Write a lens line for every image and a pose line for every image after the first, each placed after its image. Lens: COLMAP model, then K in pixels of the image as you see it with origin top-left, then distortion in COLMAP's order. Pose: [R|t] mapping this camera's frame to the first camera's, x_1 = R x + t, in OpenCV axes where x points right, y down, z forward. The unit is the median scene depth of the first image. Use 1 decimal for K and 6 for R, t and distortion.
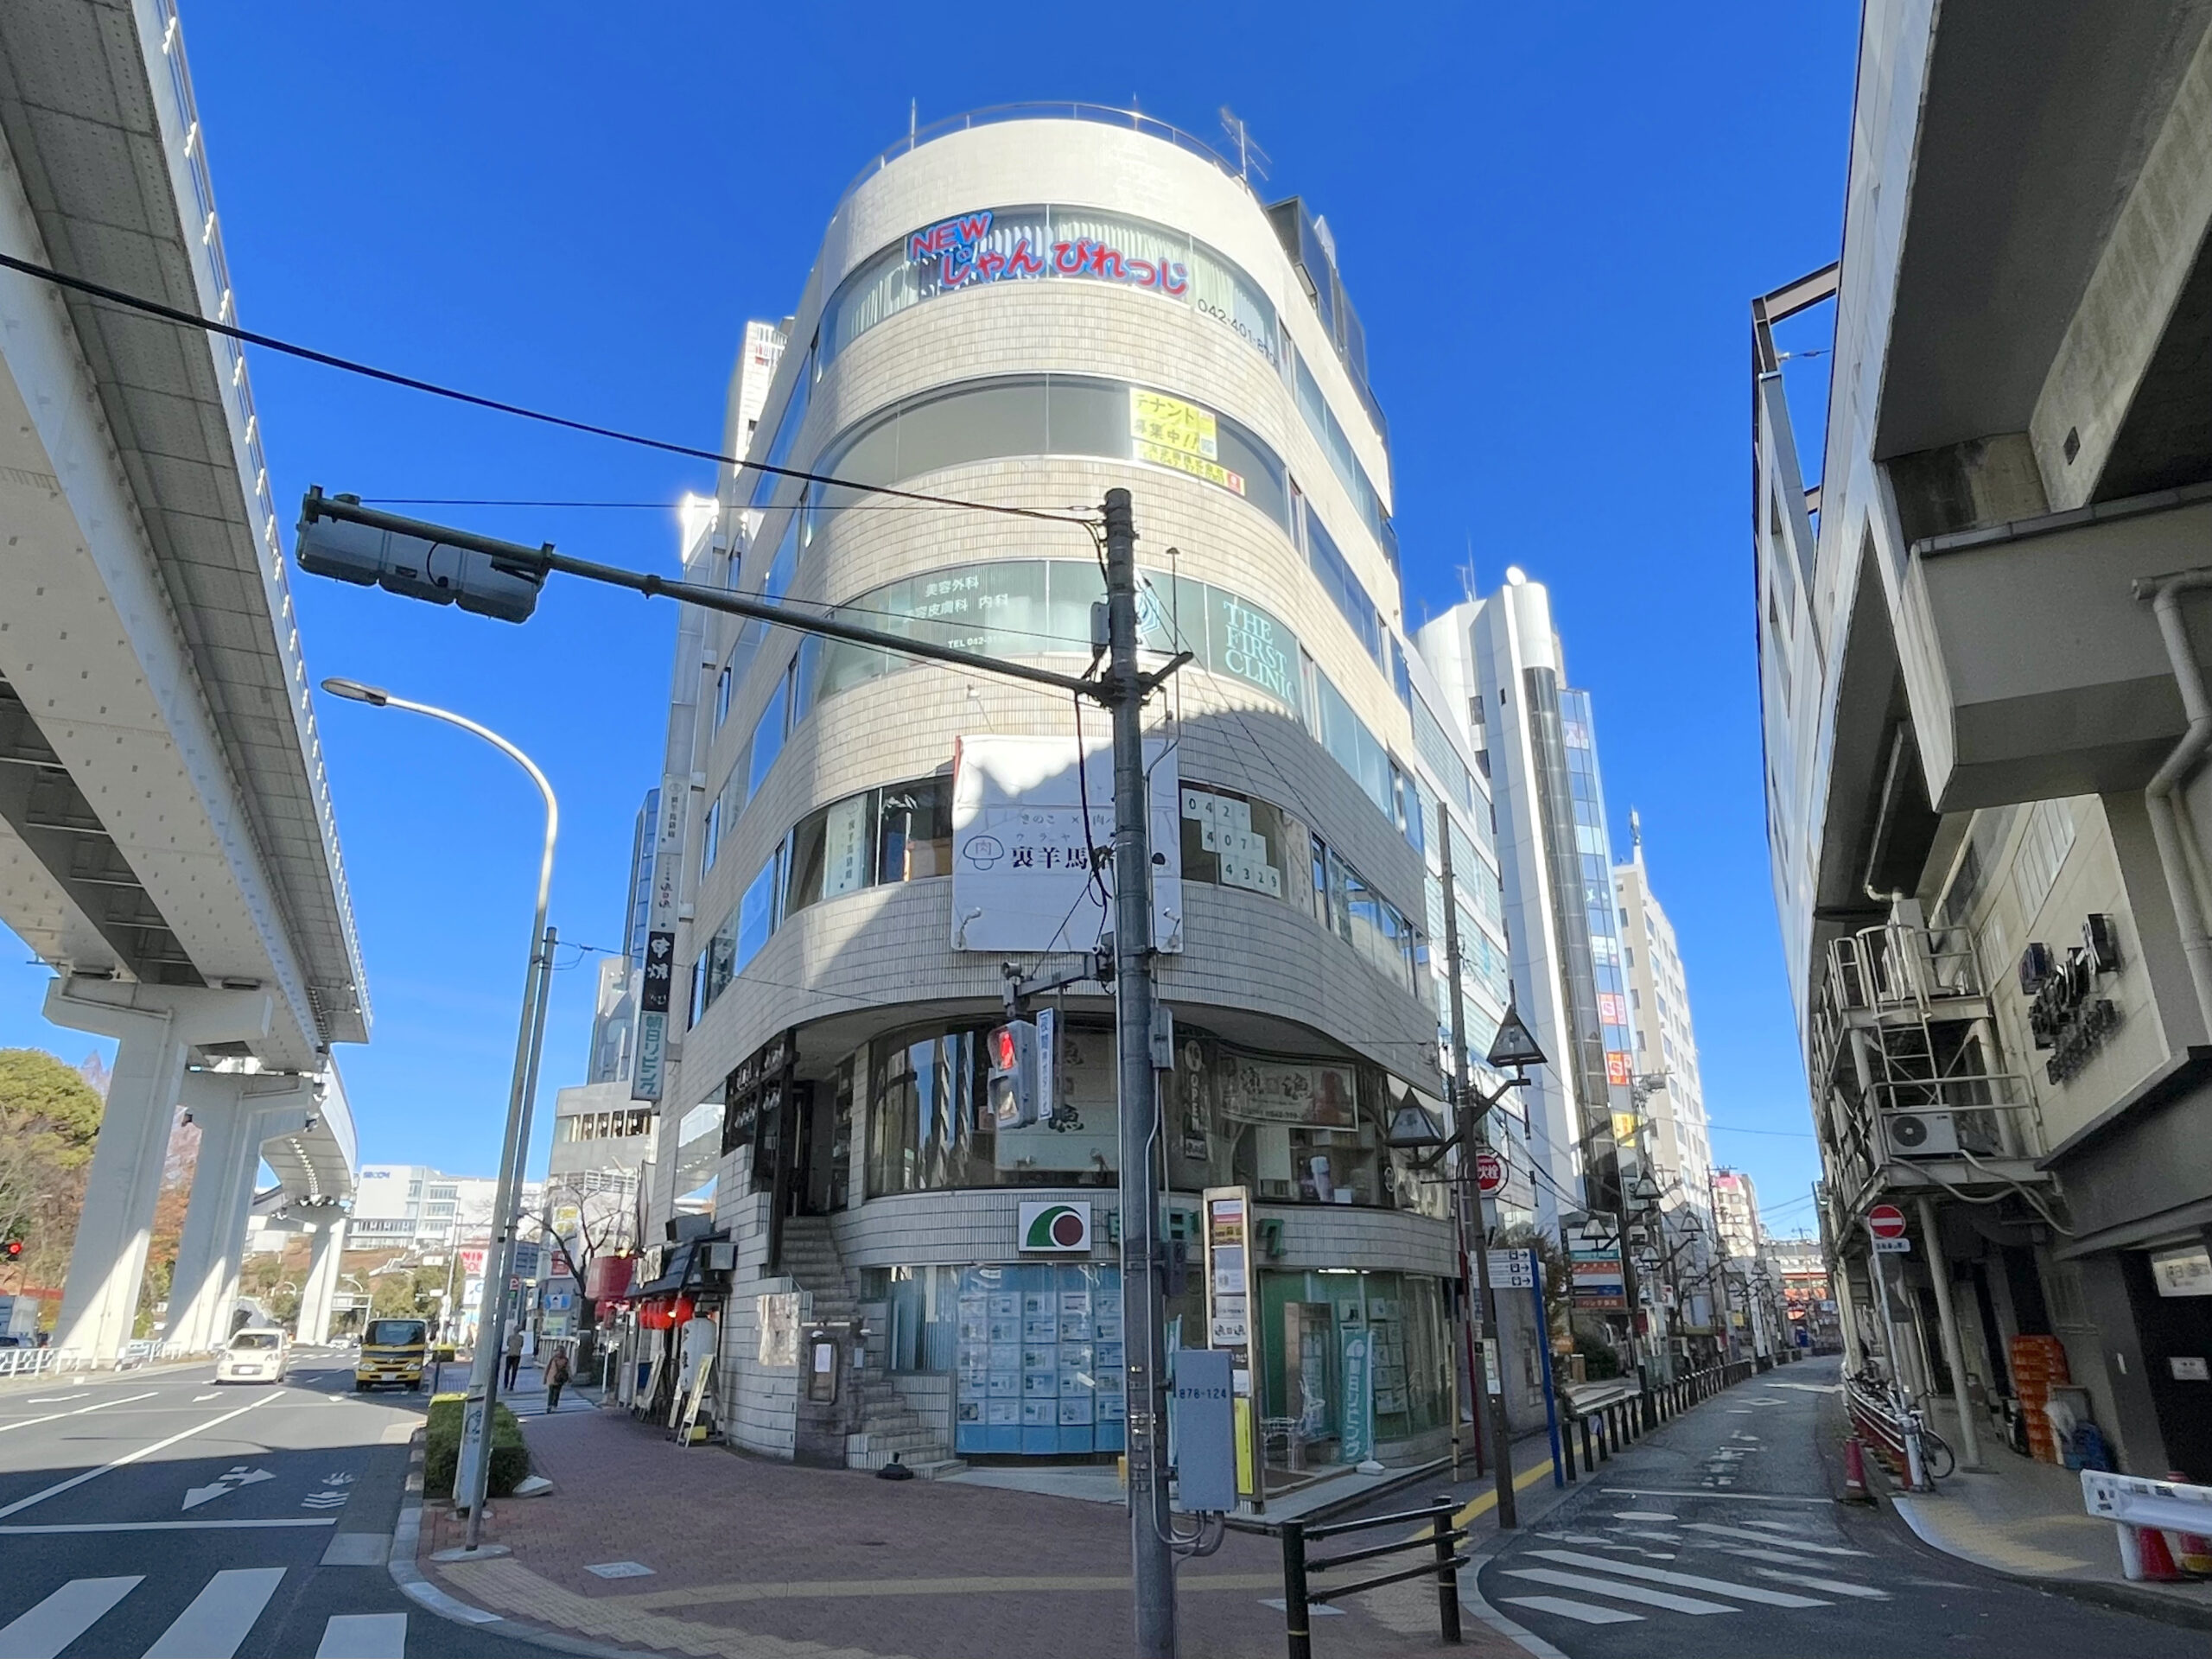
lens RADIAL K [[1428.6, 0, 1082.6], [0, 1428.6, 823.8], [0, 0, 1]] dist [0.003136, -0.002888]
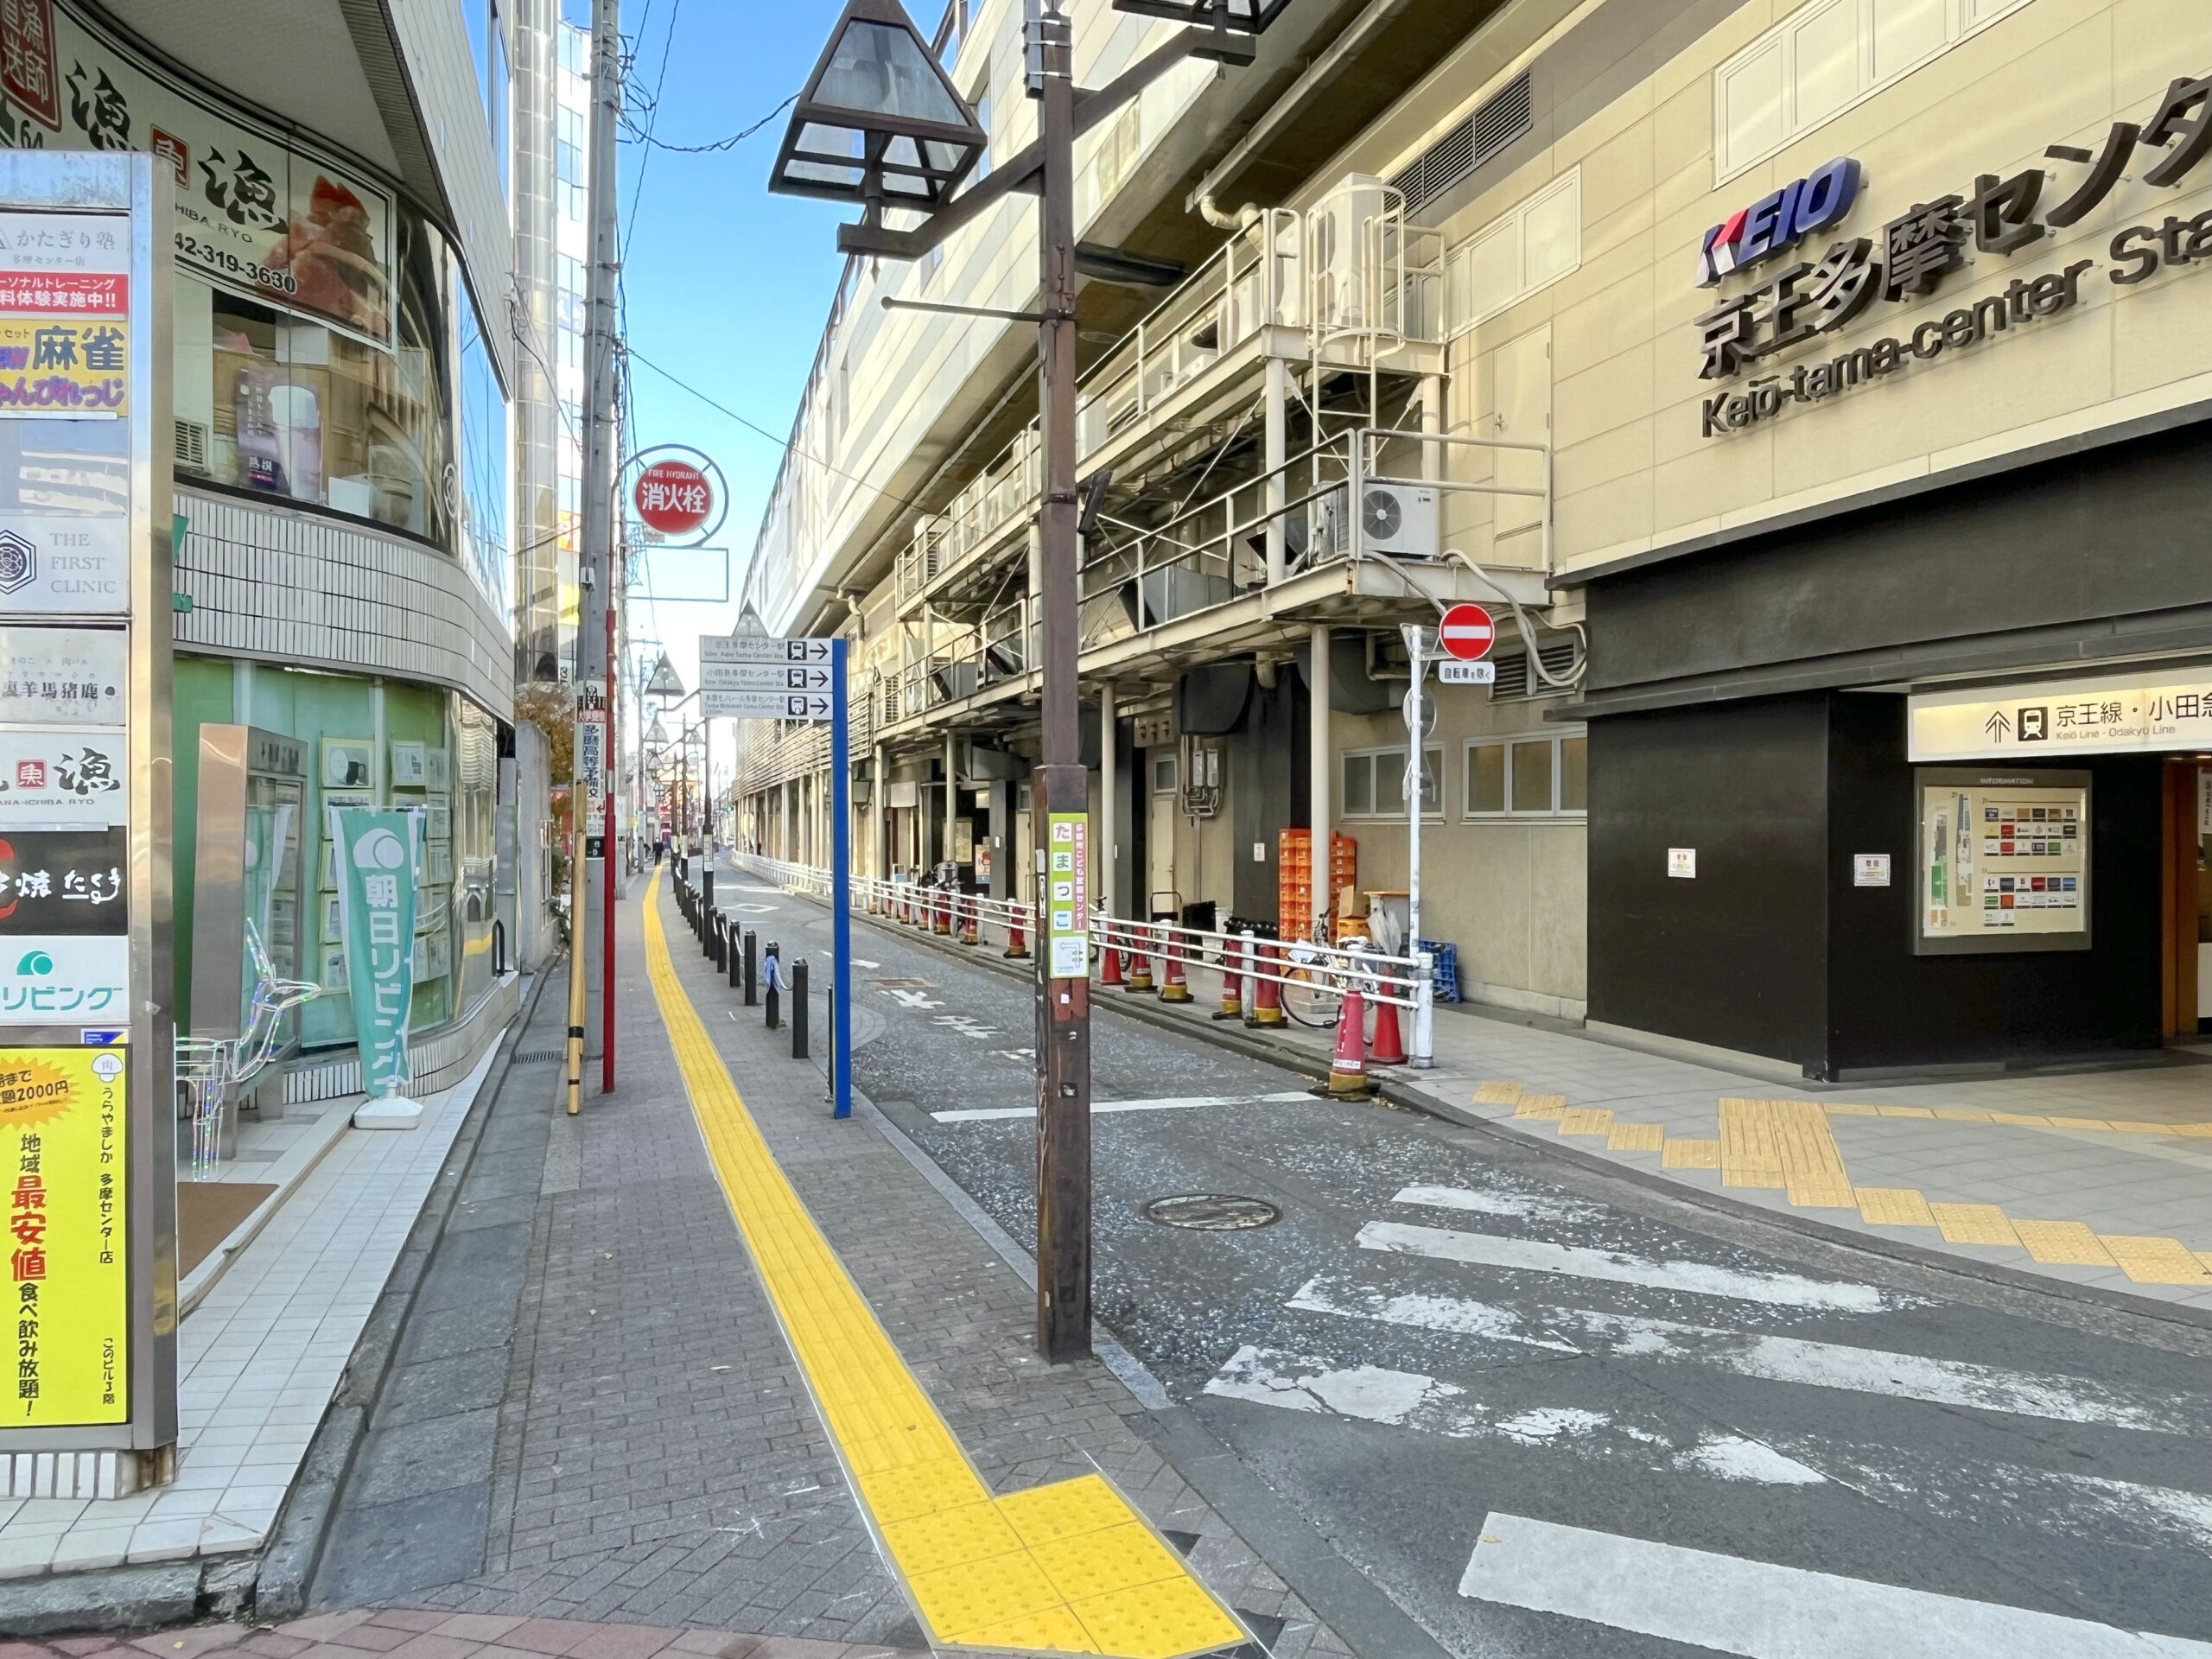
lens RADIAL K [[1458.4, 0, 1109.0], [0, 1458.4, 834.3], [0, 0, 1]] dist [0.002192, -0.004707]
pose [[0.721509, 0.002281, 0.692402, 0.054217], [-0.233951, 0.941986, 0.240683, 0.219571], [-0.651684, -0.335643, 0.680185, 0.595863]]
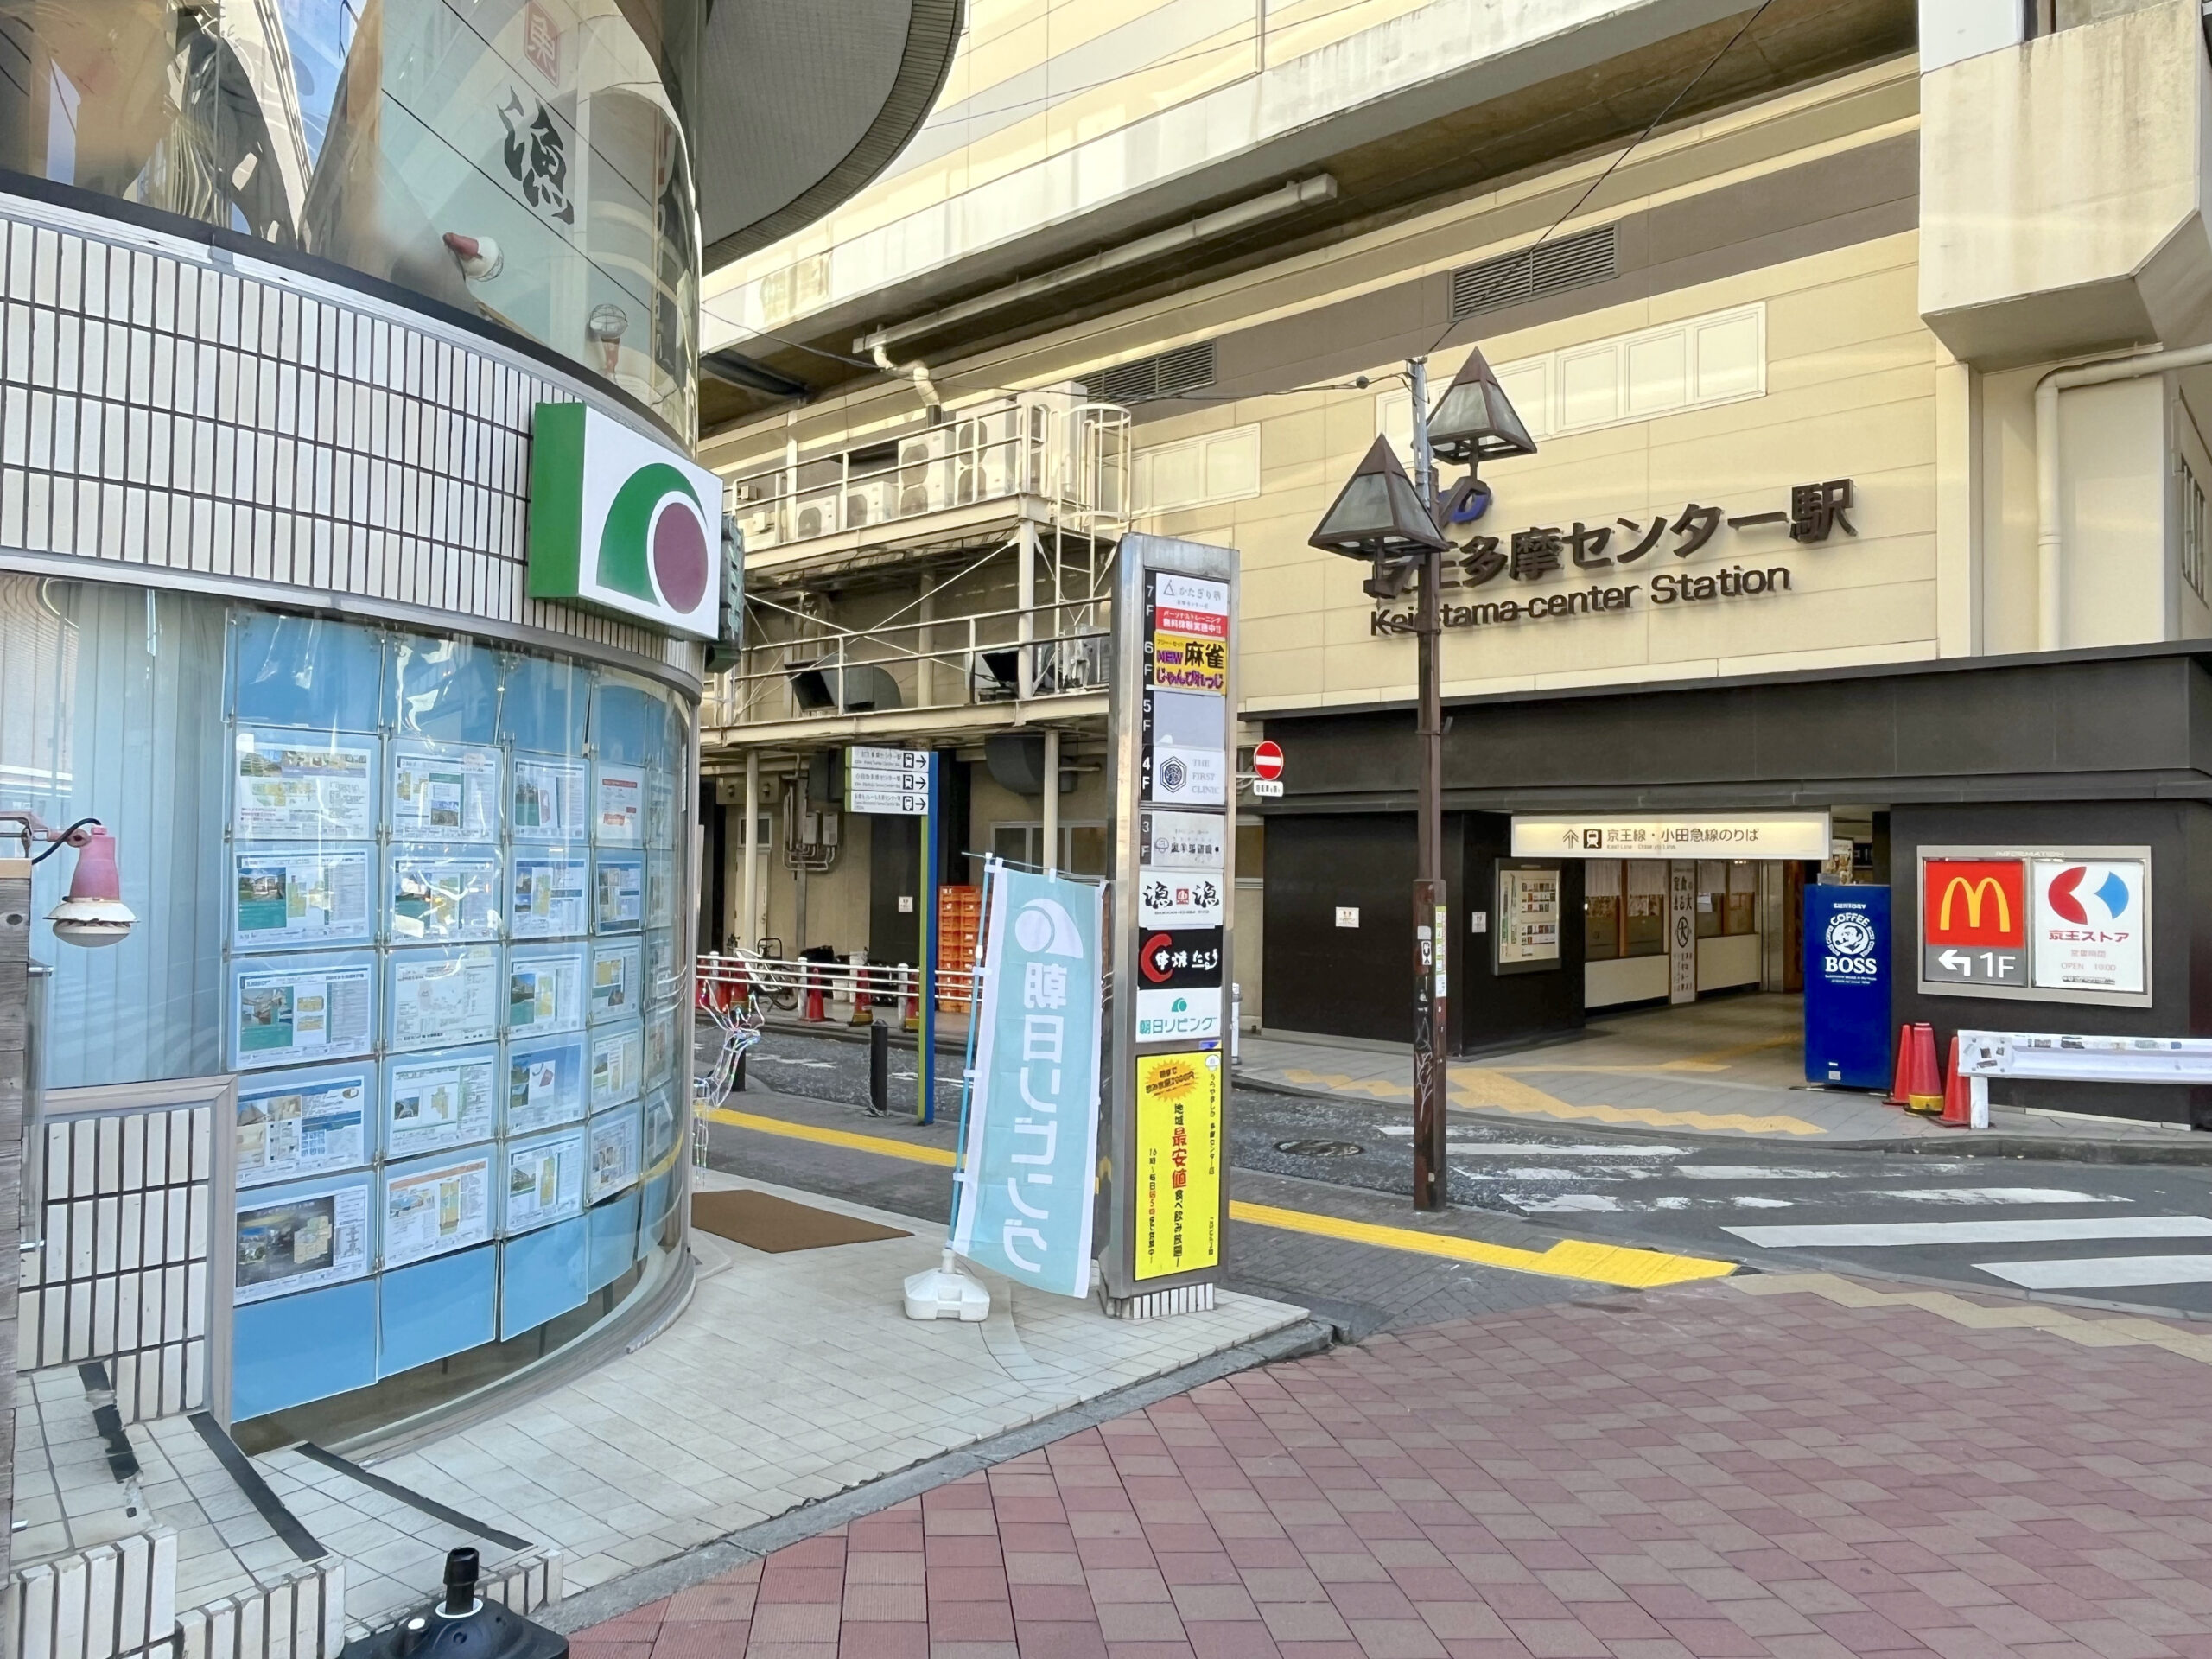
lens RADIAL K [[1458.4, 0, 1118.0], [0, 1458.4, 844.5], [0, 0, 1]] dist [0.002192, -0.004707]
pose [[0.264082, 0.023737, 0.964208, -0.236505], [-0.331941, 0.940864, 0.067751, 0.261605], [-0.905580, -0.337952, 0.256345, 0.749846]]
